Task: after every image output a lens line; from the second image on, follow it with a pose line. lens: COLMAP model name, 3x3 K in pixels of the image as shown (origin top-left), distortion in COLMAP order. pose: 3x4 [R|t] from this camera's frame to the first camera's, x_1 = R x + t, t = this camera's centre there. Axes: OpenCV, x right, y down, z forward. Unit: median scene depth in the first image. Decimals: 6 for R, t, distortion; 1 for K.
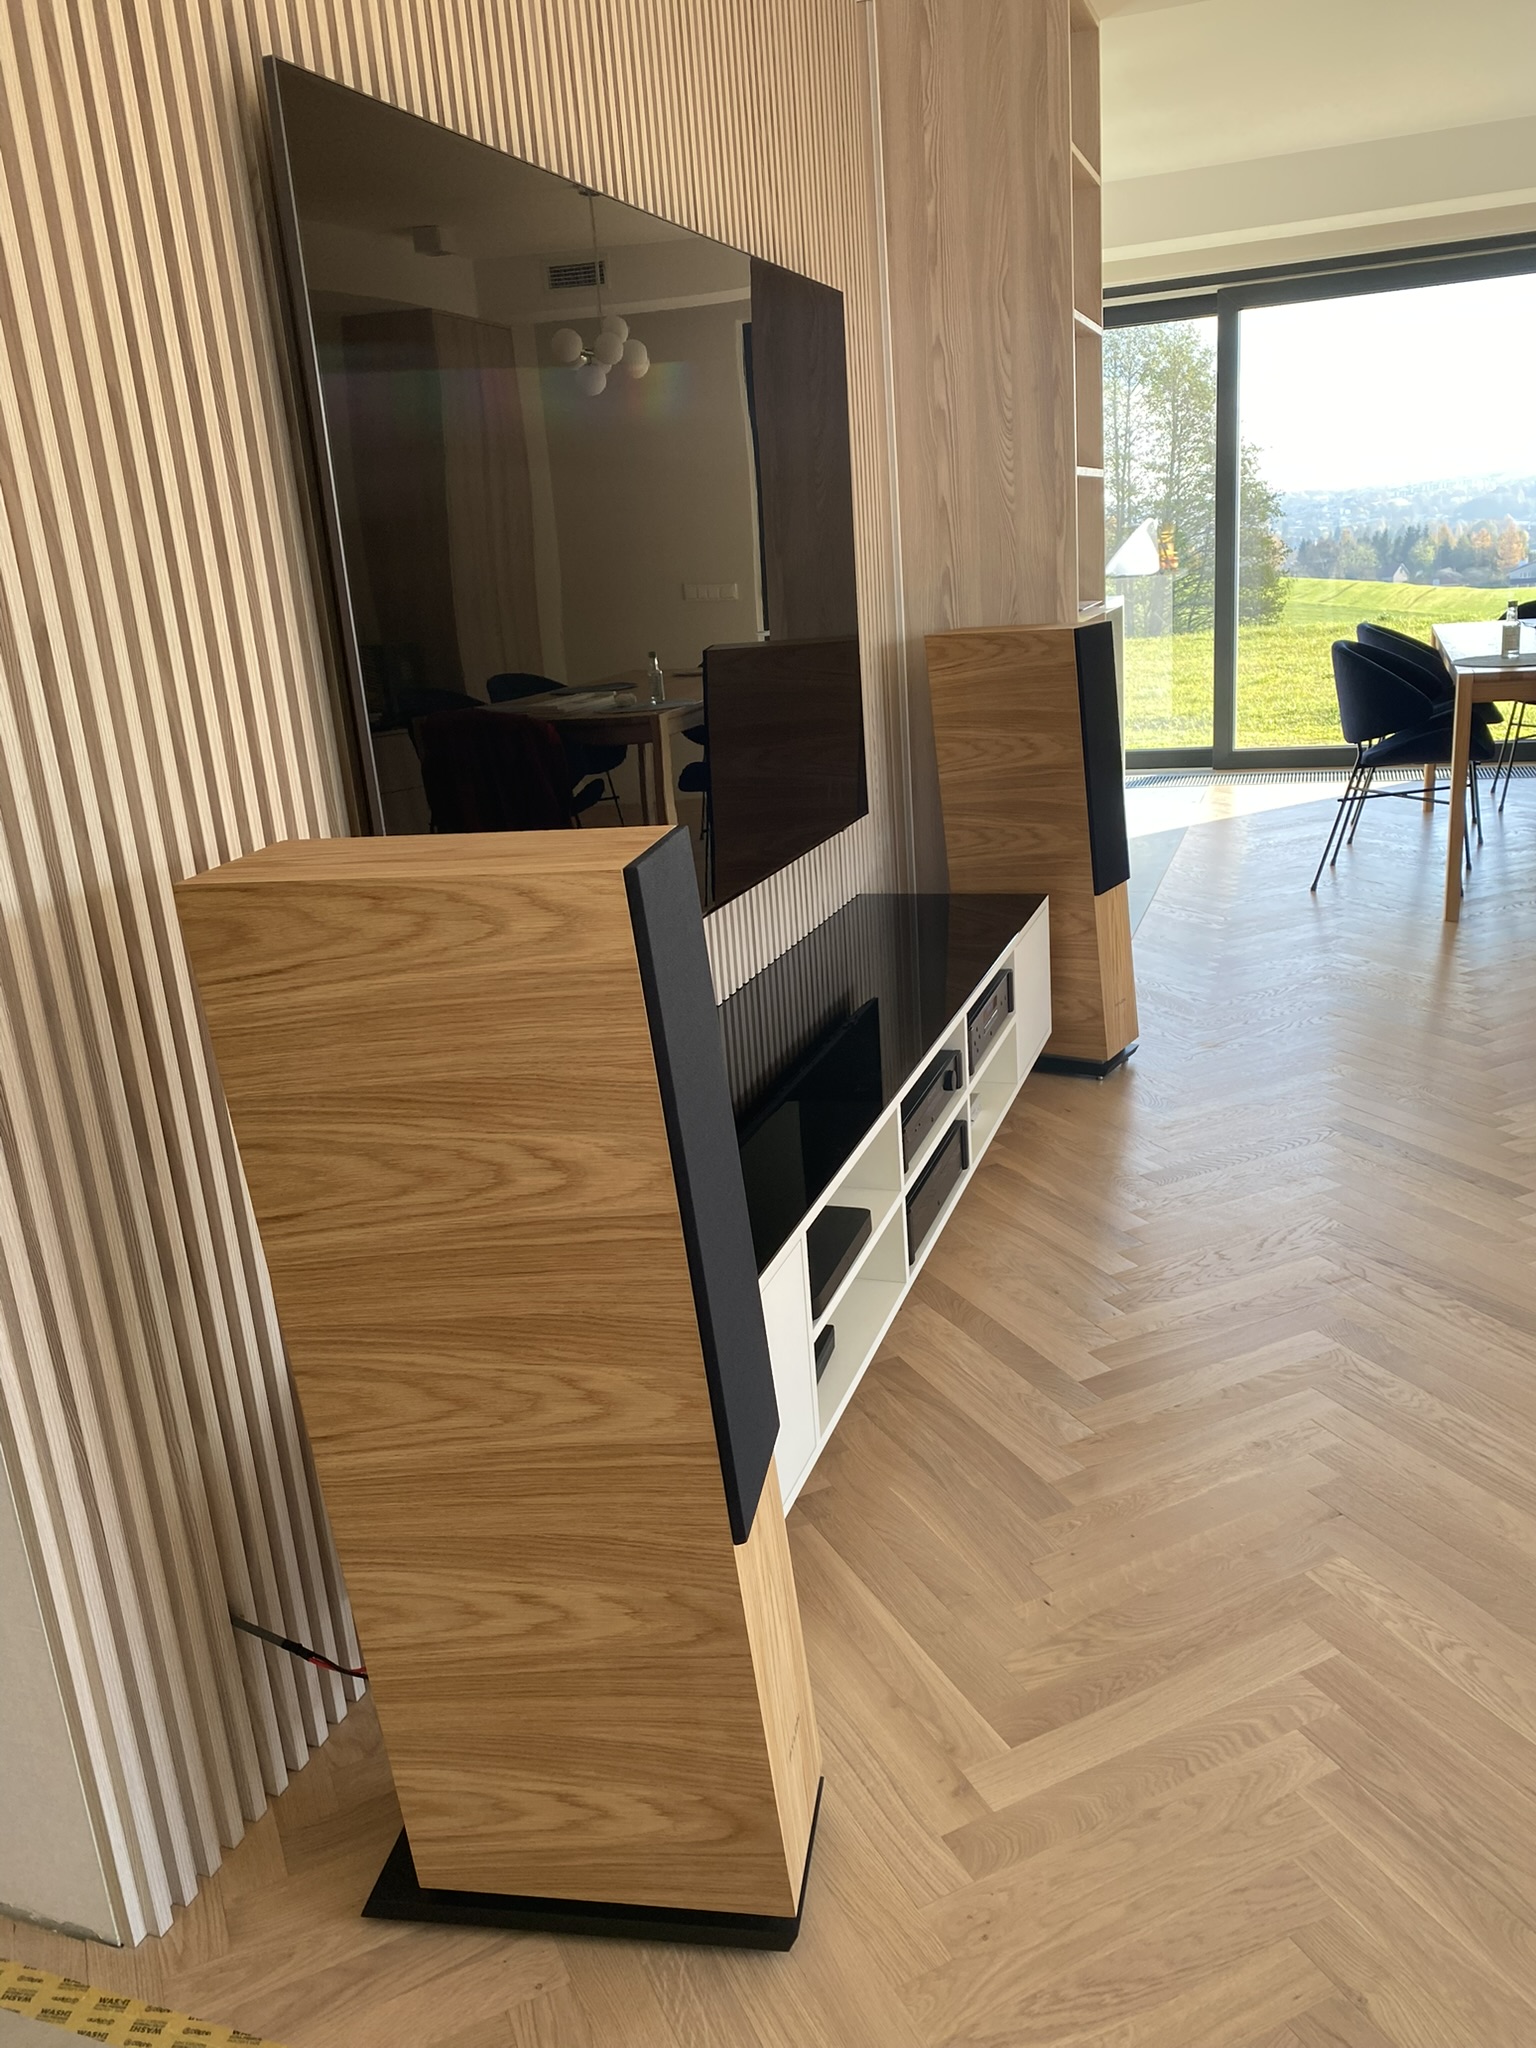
lens RADIAL K [[1585.6, 0, 768.0], [0, 1585.6, 1024.0], [0, 0, 1]] dist [0.045360, -0.061698]
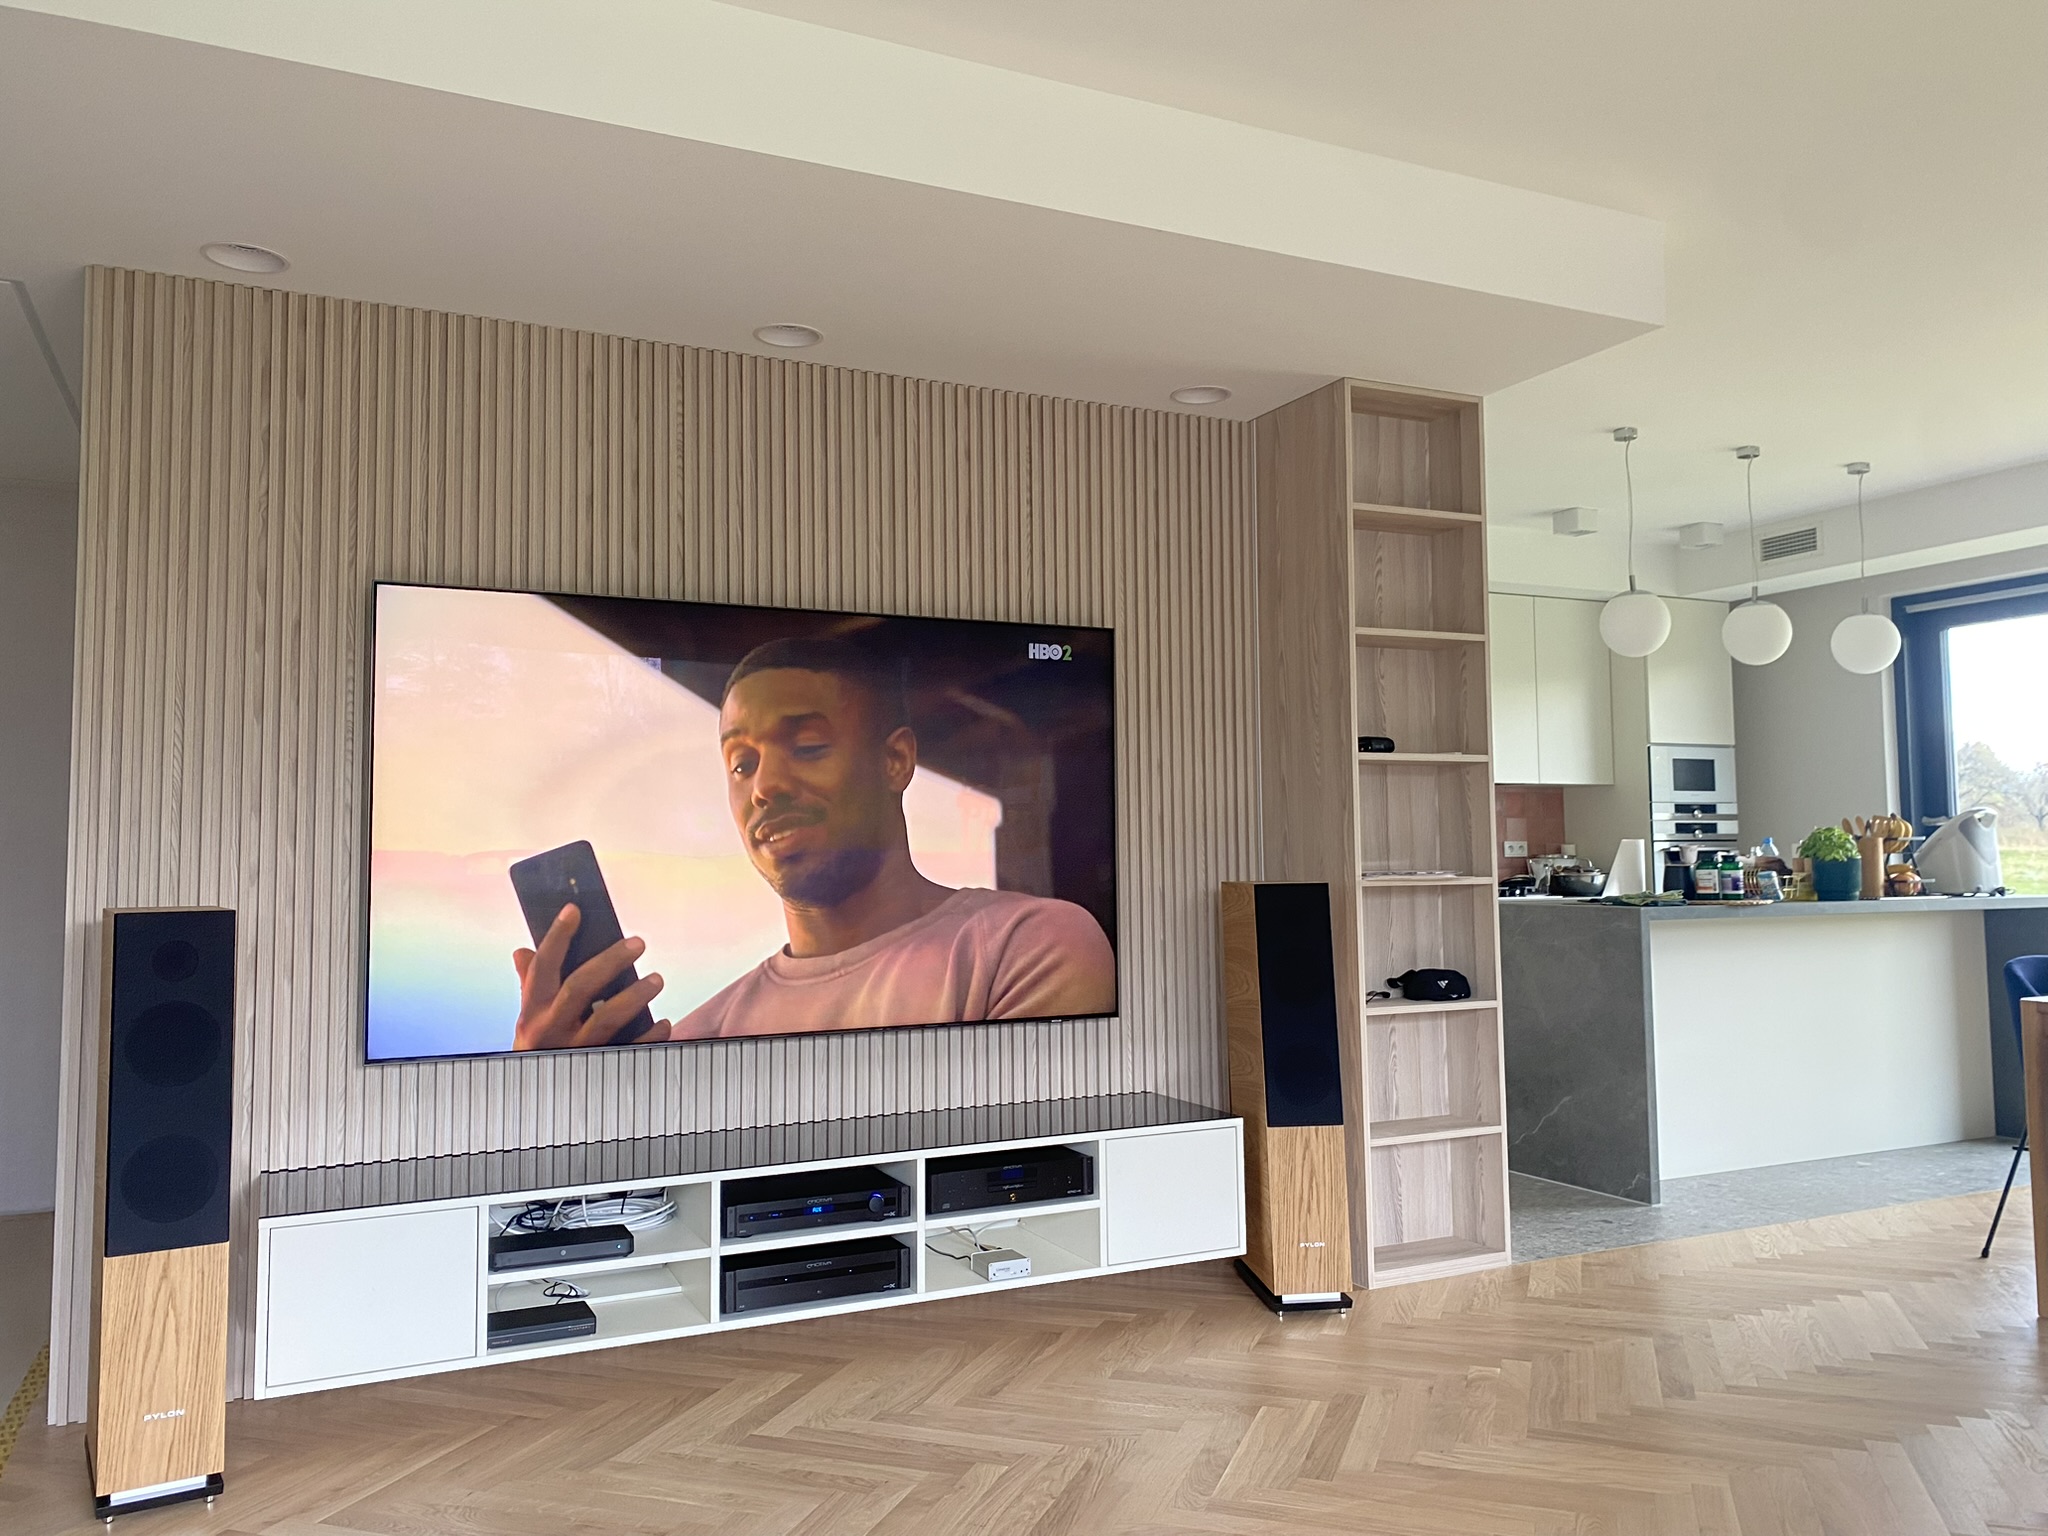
lens RADIAL K [[1577.0, 0, 1017.0], [0, 1577.0, 764.1], [0, 0, 1]] dist [0.018220, -0.002685]
pose [[0.705138, 0.022140, -0.708724, 0.883290], [-0.242311, 0.946864, -0.211506, -0.047720], [0.666383, 0.320873, 0.673034, 0.087473]]
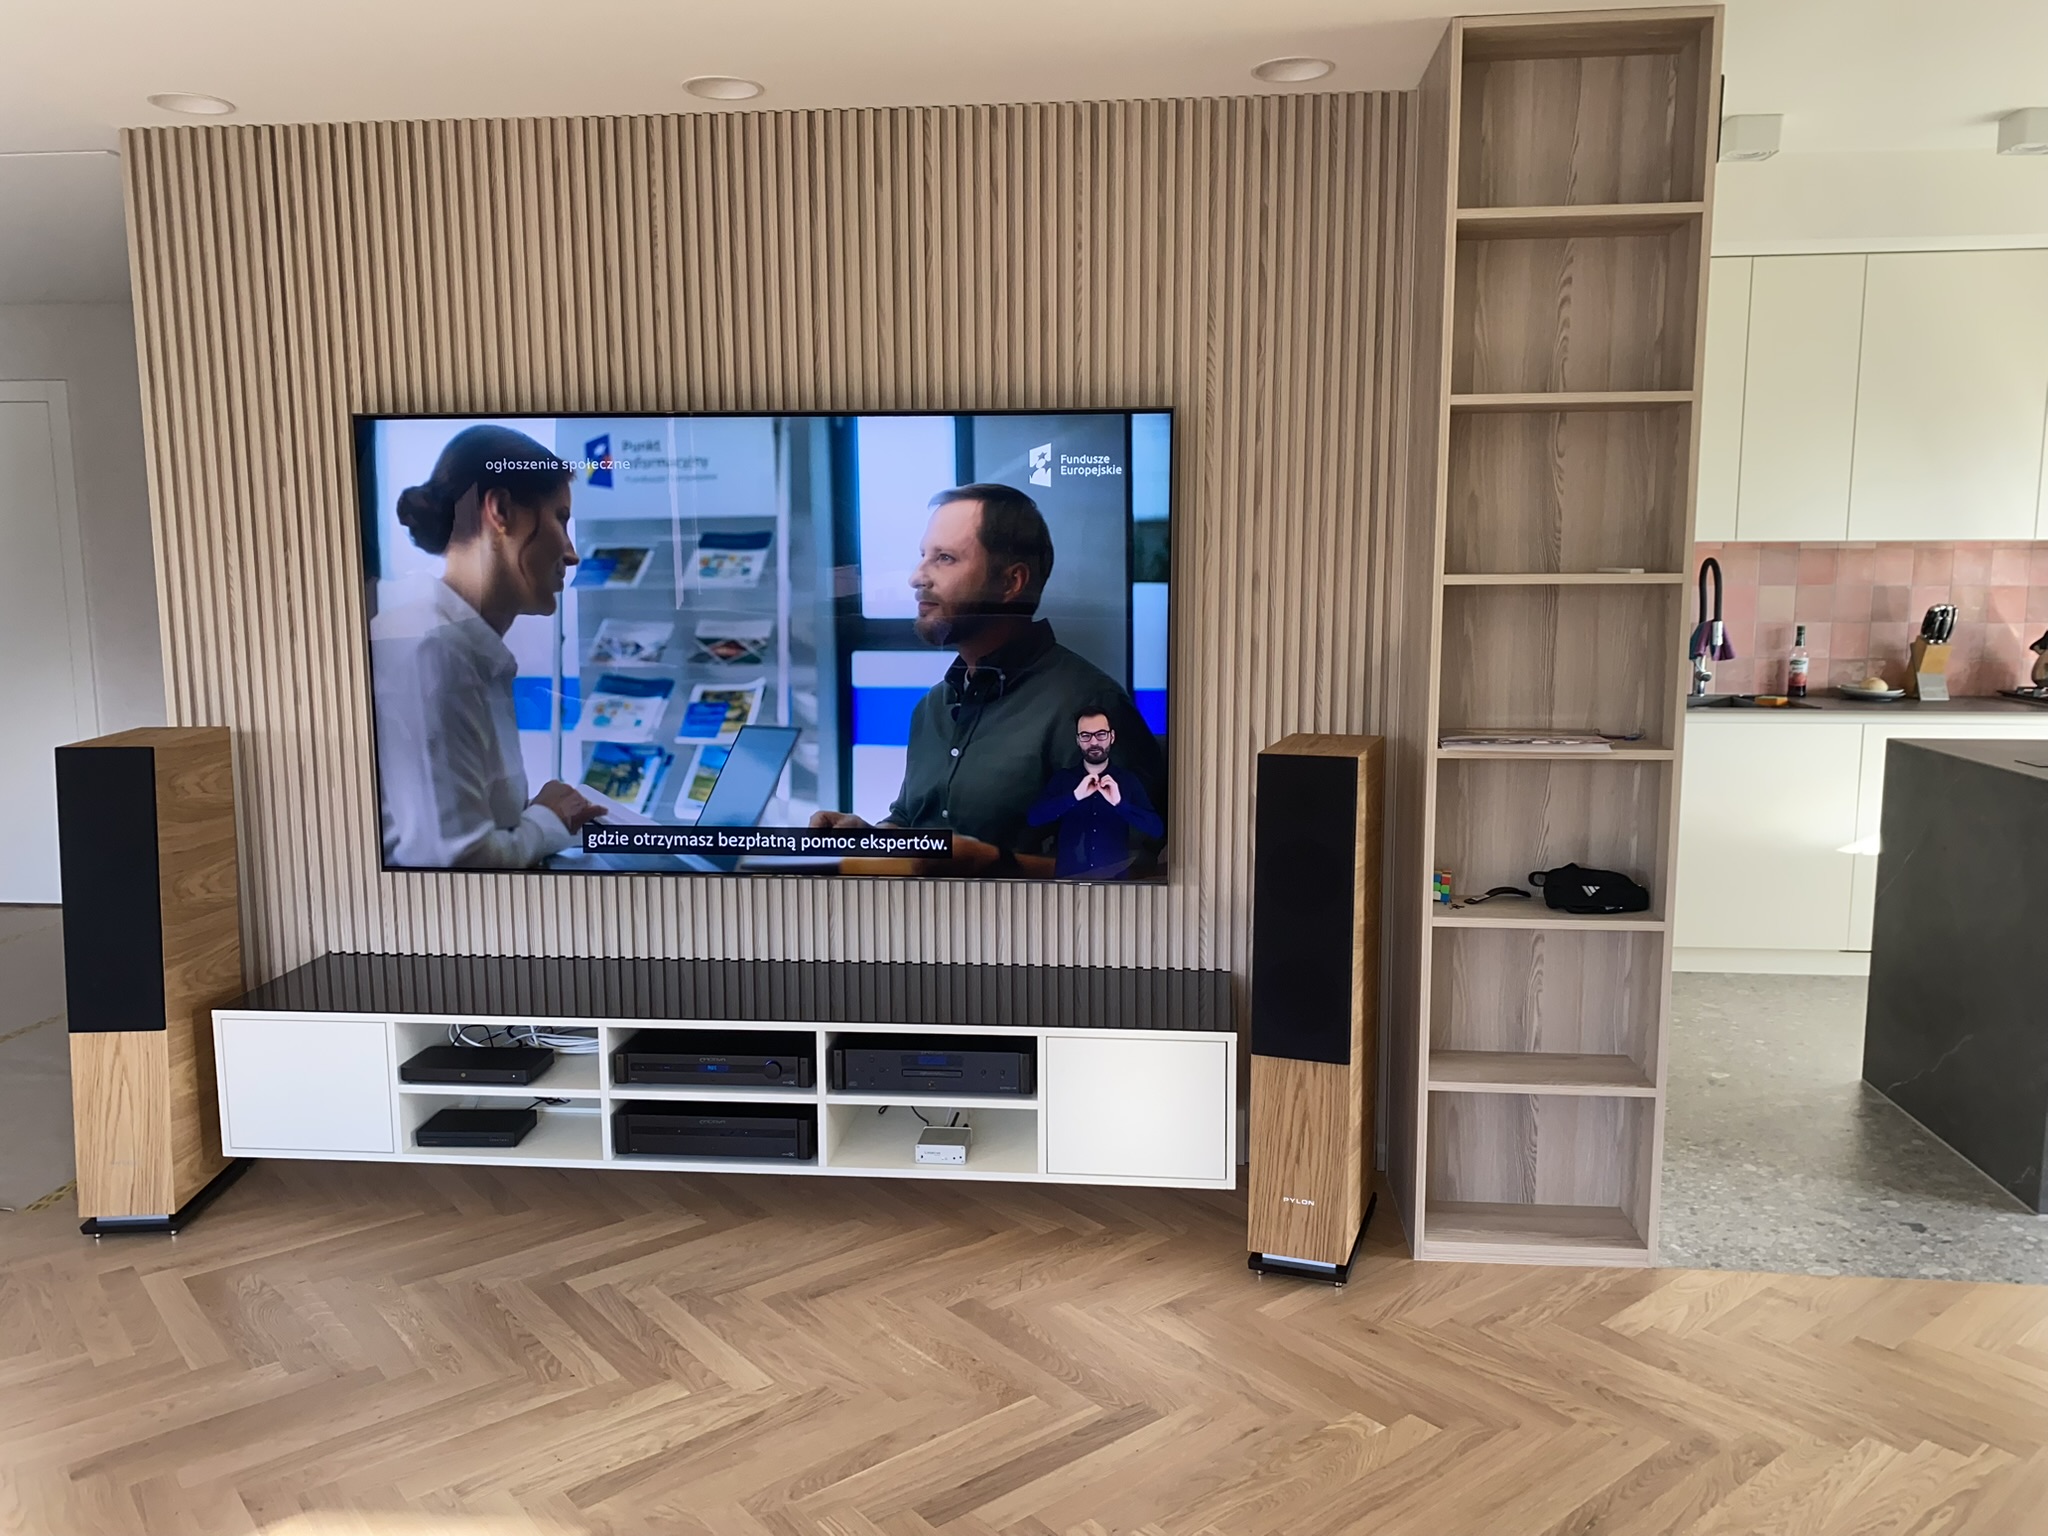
lens RADIAL K [[1585.6, 0, 1024.0], [0, 1585.6, 768.0], [0, 0, 1]] dist [0.045360, -0.061698]
pose [[0.225278, 0.213519, -0.950610, 1.023739], [-0.290137, 0.946126, 0.143755, -0.334924], [0.930091, 0.243423, 0.275091, 0.639954]]
